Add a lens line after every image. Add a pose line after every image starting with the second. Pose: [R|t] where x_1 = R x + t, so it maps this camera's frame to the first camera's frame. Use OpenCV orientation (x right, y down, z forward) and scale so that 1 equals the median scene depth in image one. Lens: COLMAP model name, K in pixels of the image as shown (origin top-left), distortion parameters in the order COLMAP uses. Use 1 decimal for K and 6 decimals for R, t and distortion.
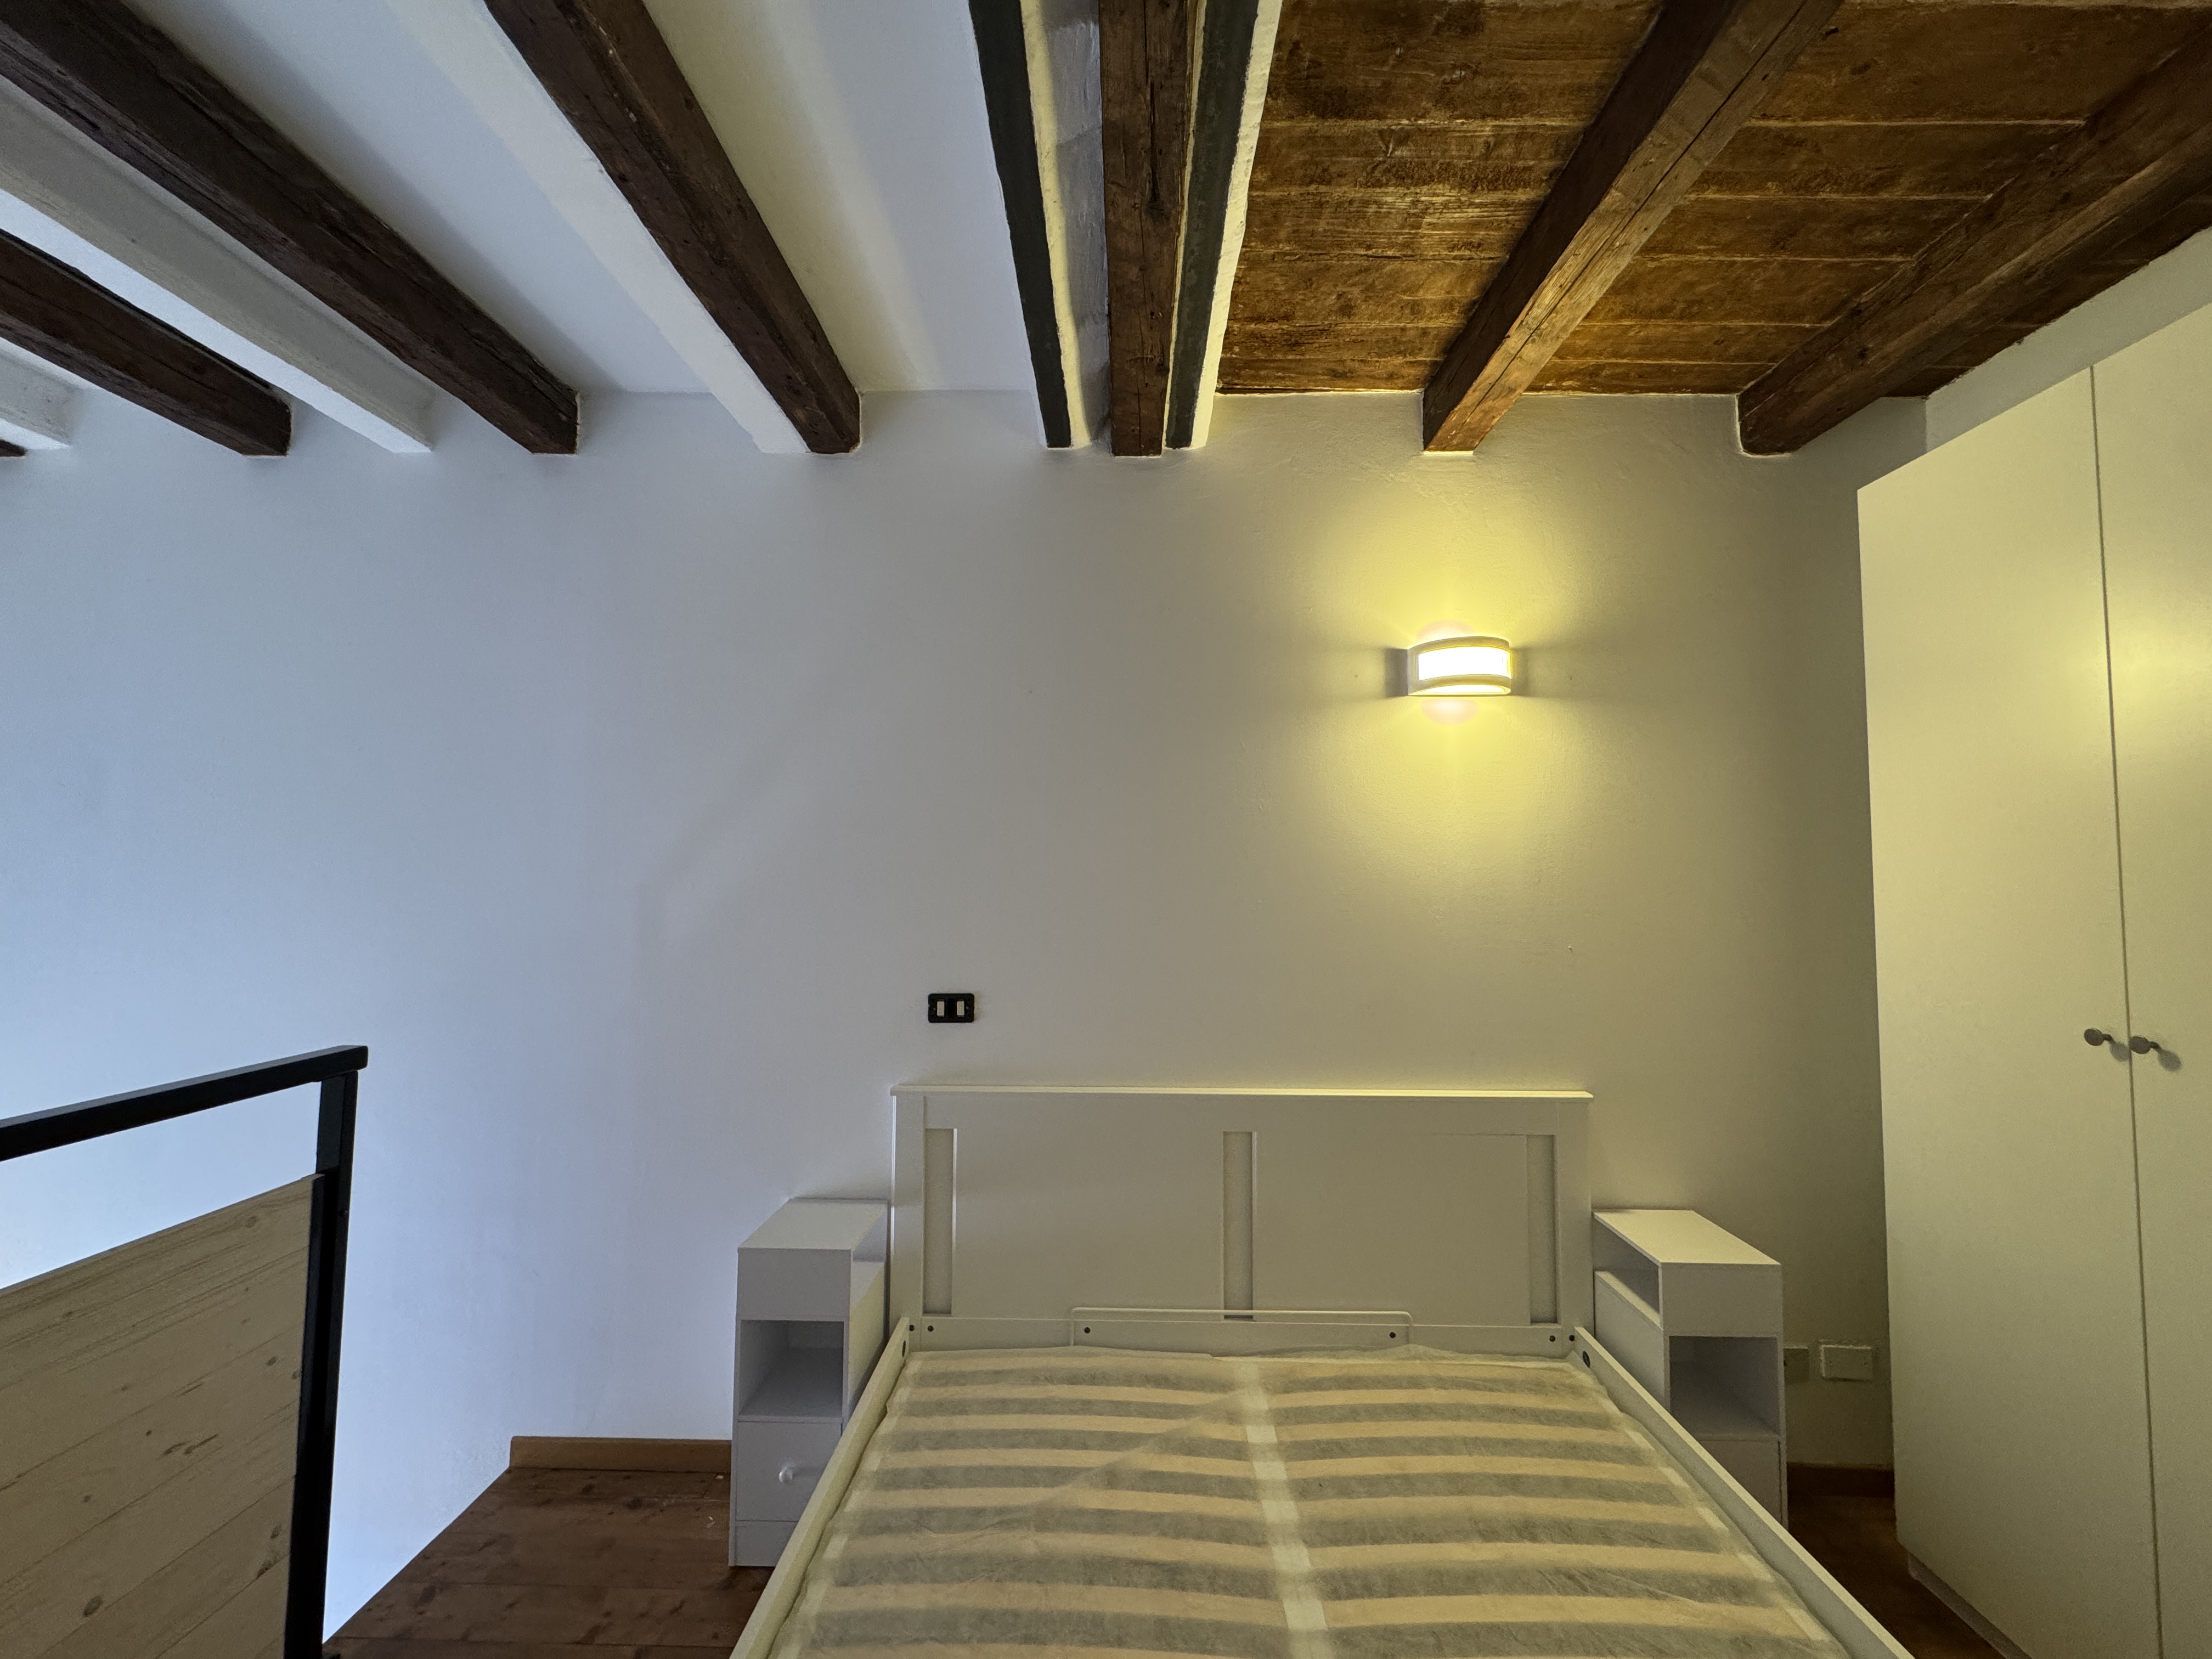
lens RADIAL K [[885.1, 0, 1107.9], [0, 885.1, 830.8], [0, 0, 1]] dist [-0.002938, 0.000109]
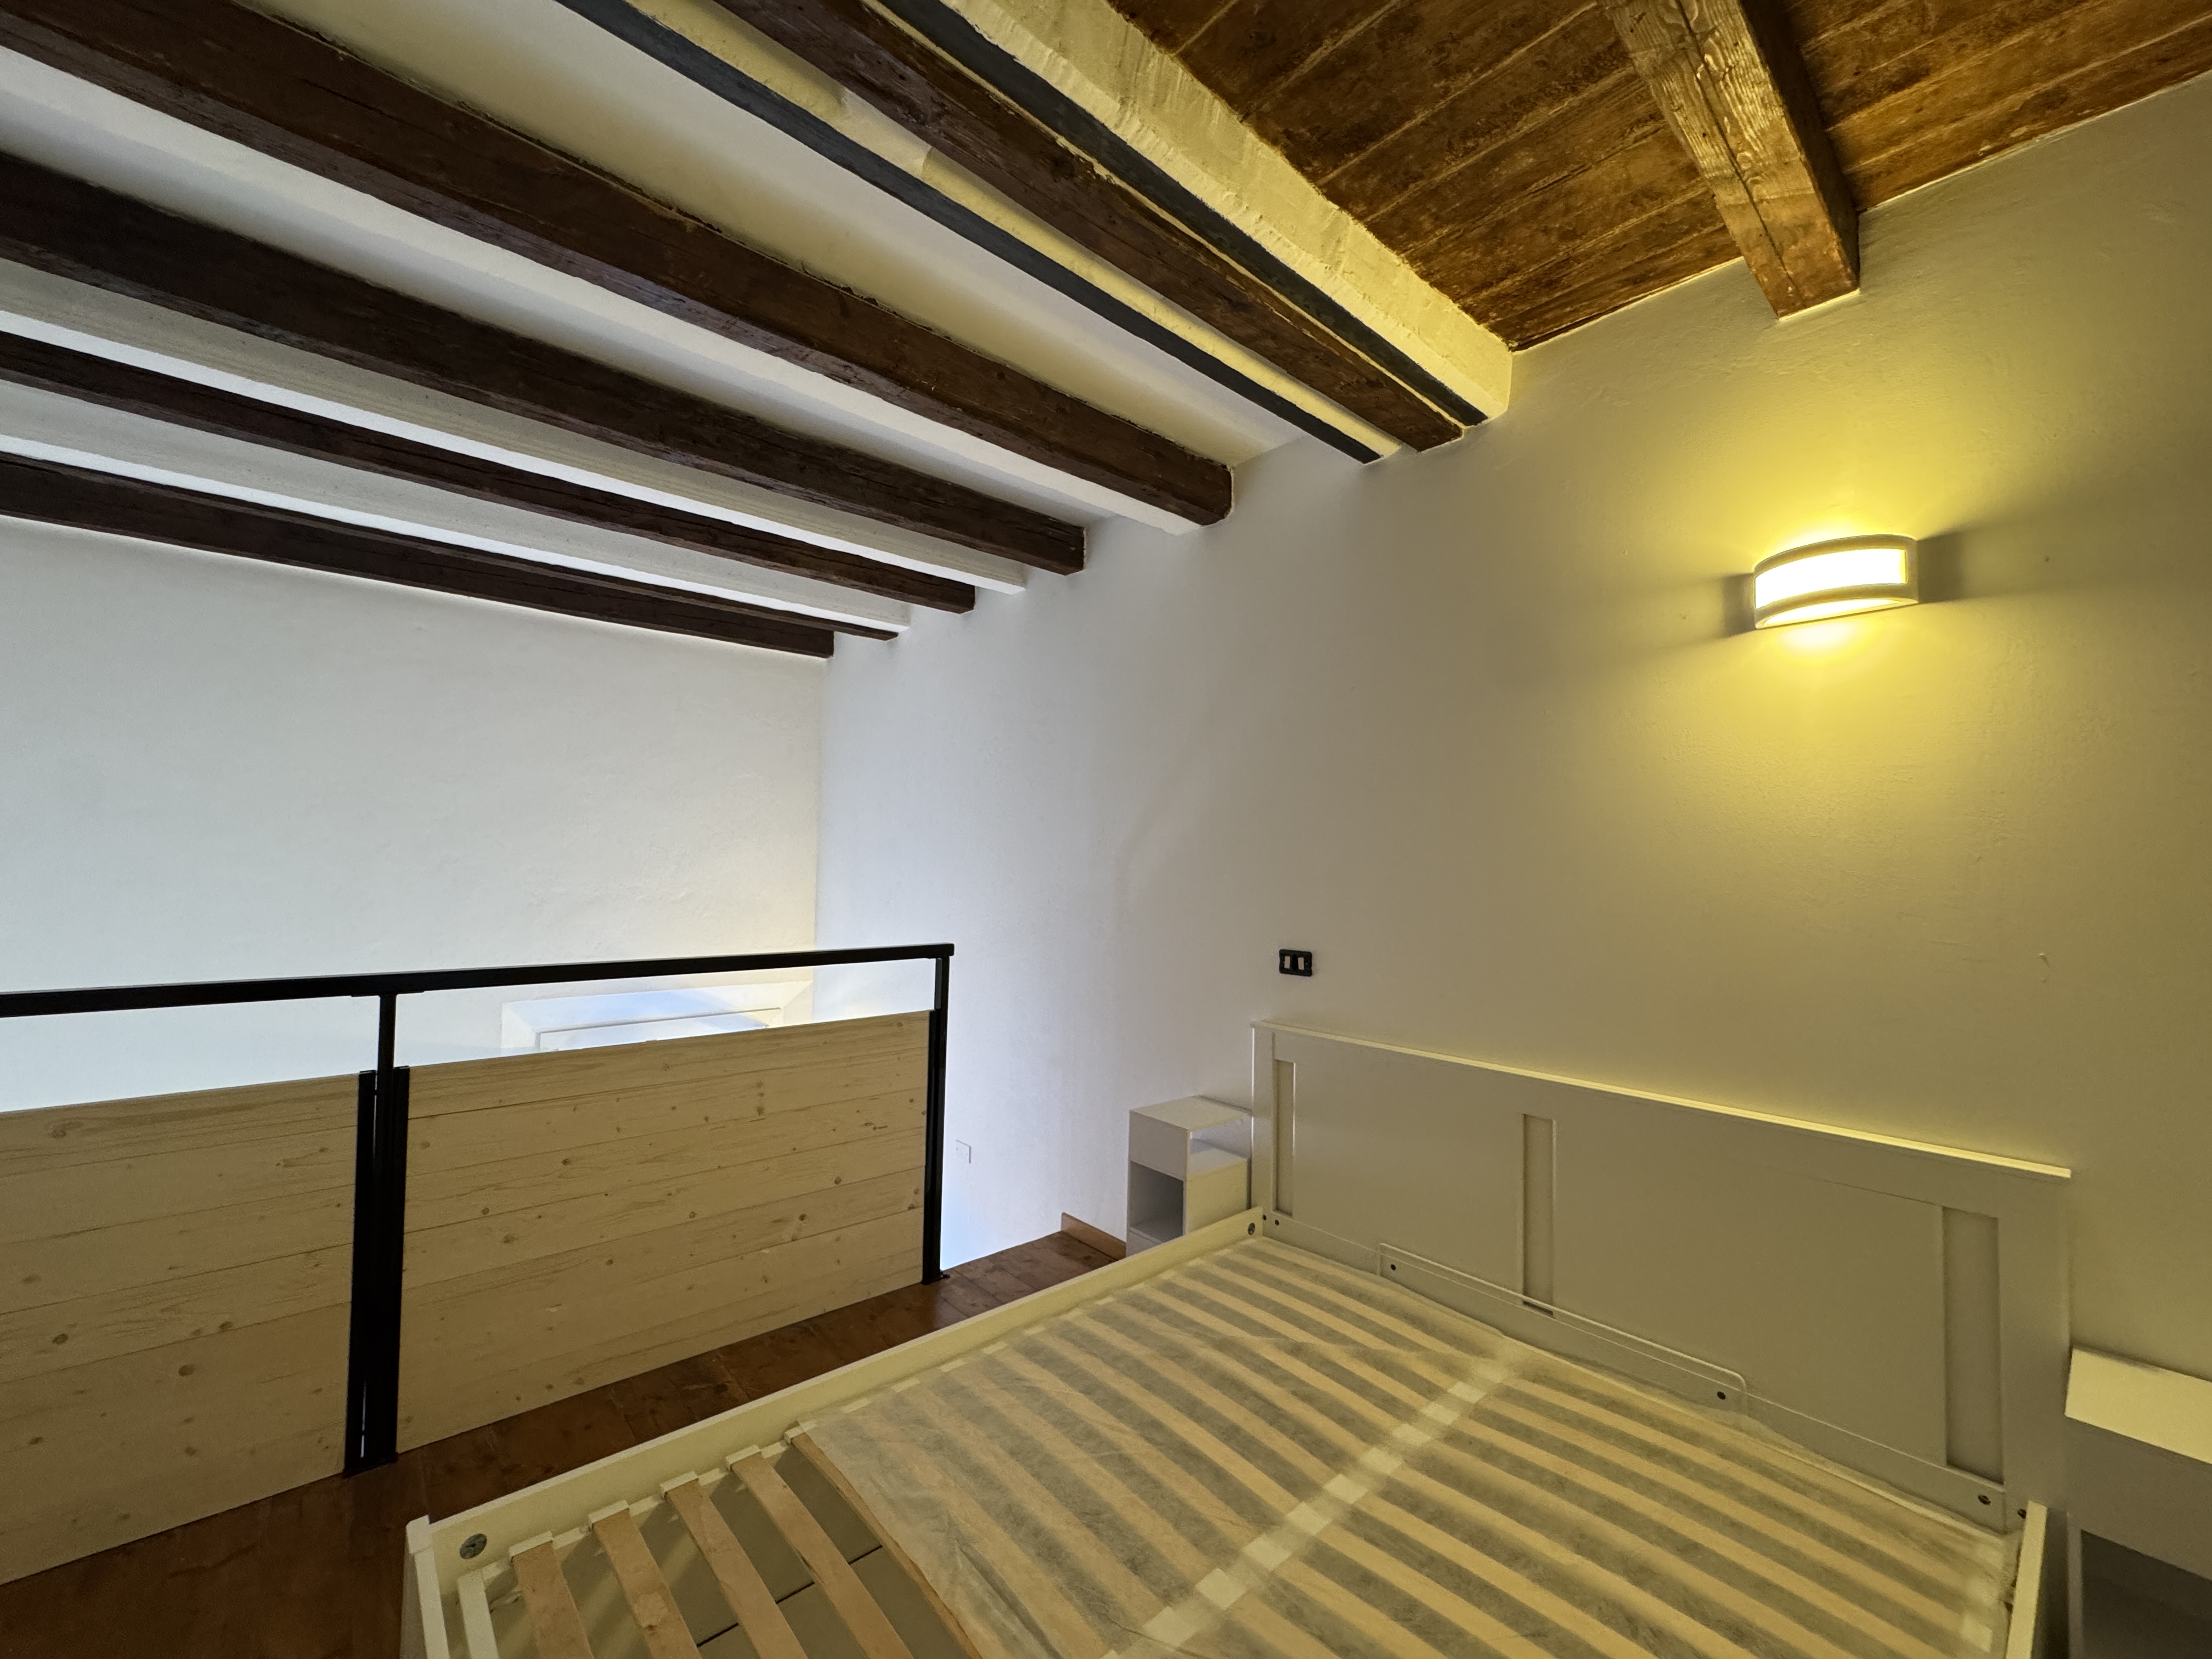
lens RADIAL K [[885.1, 0, 1107.2], [0, 885.1, 833.4], [0, 0, 1]] dist [-0.002938, 0.000109]
pose [[0.679109, -0.016304, -0.733856, 0.591142], [0.023187, 0.999731, -0.000754, 0.023880], [0.733671, -0.016504, 0.679305, 0.008713]]
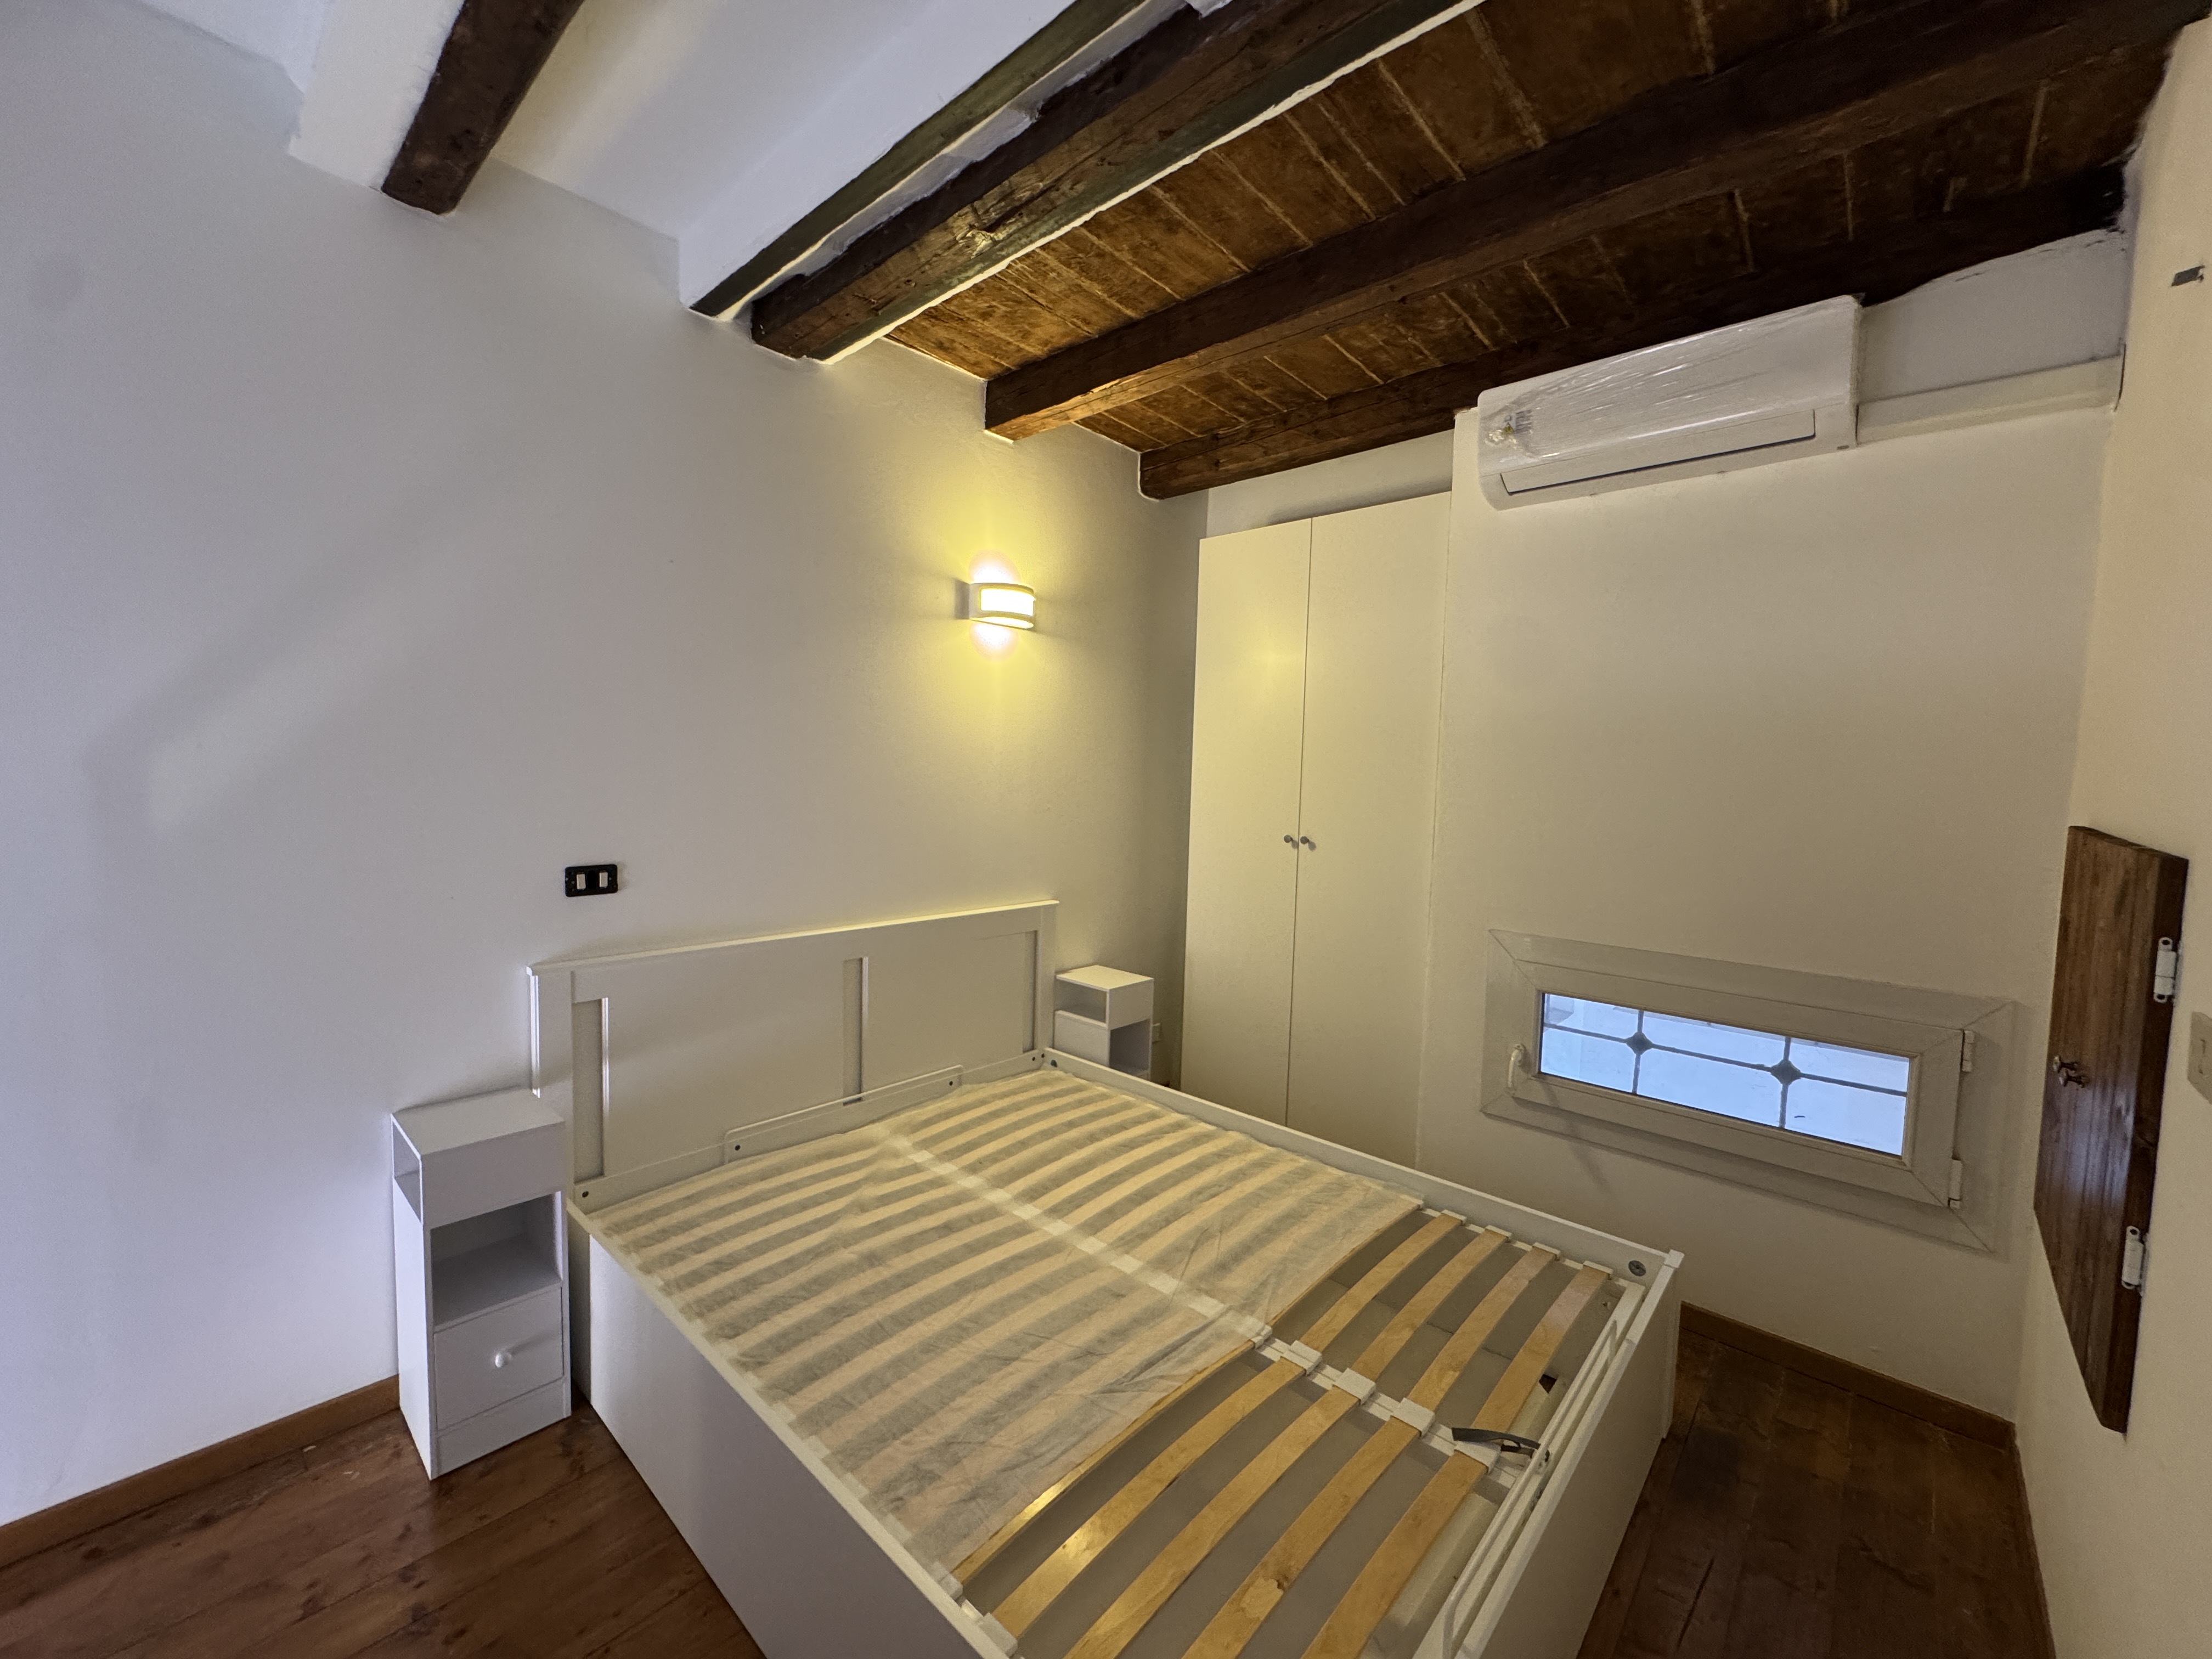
lens RADIAL K [[885.1, 0, 1104.5], [0, 885.1, 833.1], [0, 0, 1]] dist [-0.002938, 0.000109]
pose [[0.658915, -0.039999, 0.751154, -0.597970], [-0.061583, 0.992365, 0.106863, 0.011444], [-0.749693, -0.116672, 0.651420, -0.056075]]
